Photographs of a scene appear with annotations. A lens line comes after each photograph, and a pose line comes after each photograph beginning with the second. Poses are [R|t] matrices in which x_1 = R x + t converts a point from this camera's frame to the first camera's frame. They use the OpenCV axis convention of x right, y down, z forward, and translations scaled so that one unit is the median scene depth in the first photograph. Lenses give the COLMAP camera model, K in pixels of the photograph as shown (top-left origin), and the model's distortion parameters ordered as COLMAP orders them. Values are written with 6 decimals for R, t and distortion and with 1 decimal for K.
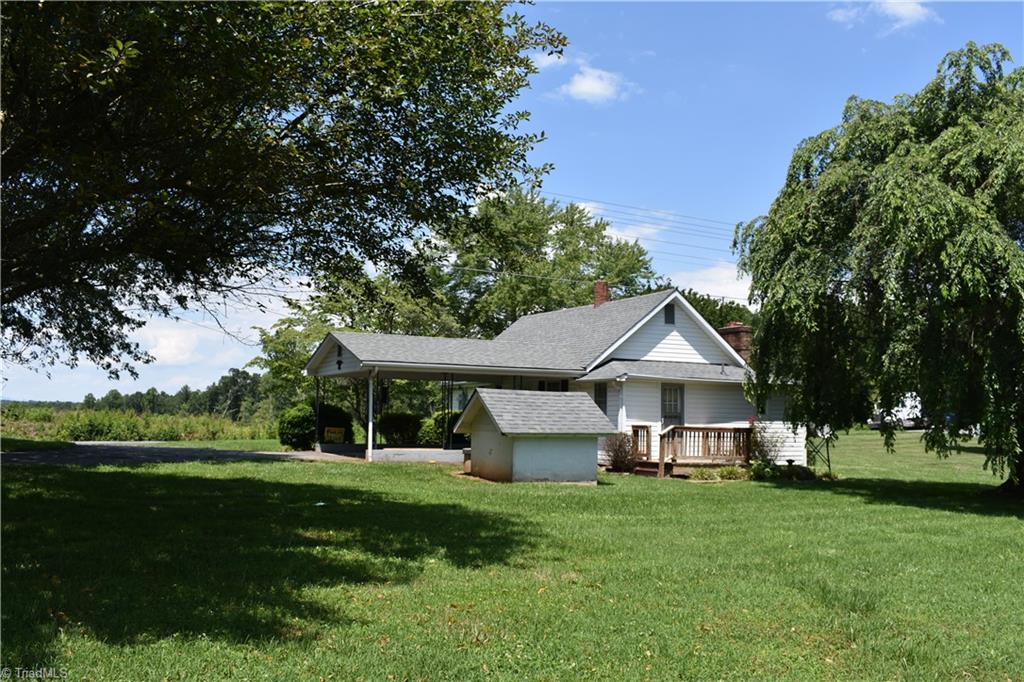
lens RADIAL K [[899.4, 0, 508.4], [0, 899.4, 376.1], [0, 0, 1]] dist [0.098893, 0.003798]
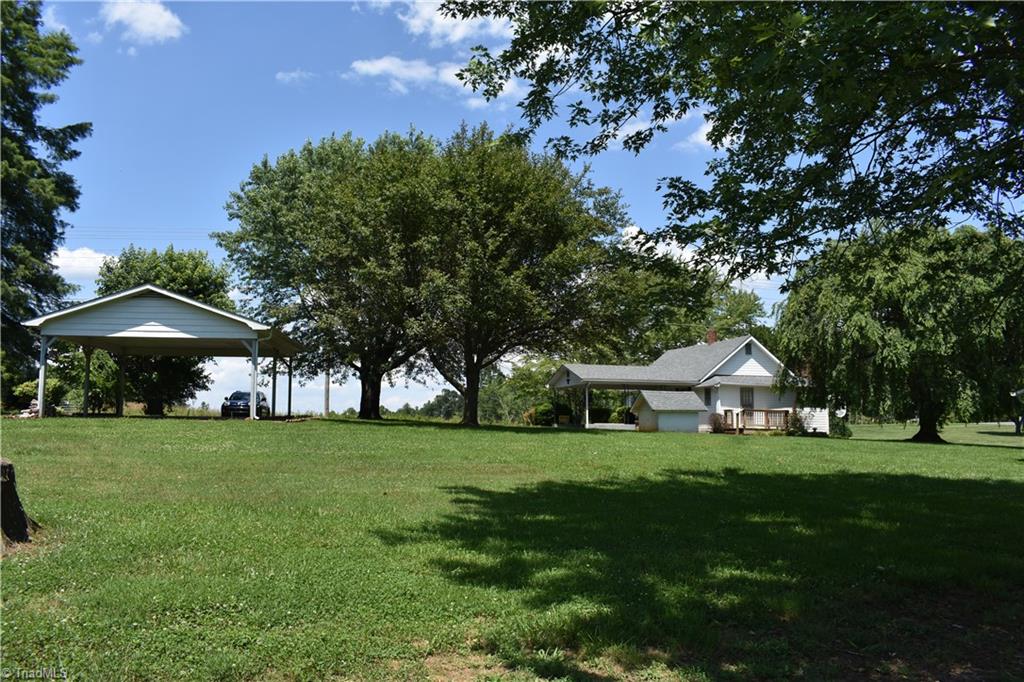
lens RADIAL K [[785.3, 0, 512.0], [0, 785.3, 341.0], [0, 0, 1]] dist [-0.107957, 0.034441]
pose [[0.979684, -0.030010, -0.198291, 0.027728], [0.016810, 0.997549, -0.067924, 0.013108], [0.199843, 0.063211, 0.977787, -0.651293]]
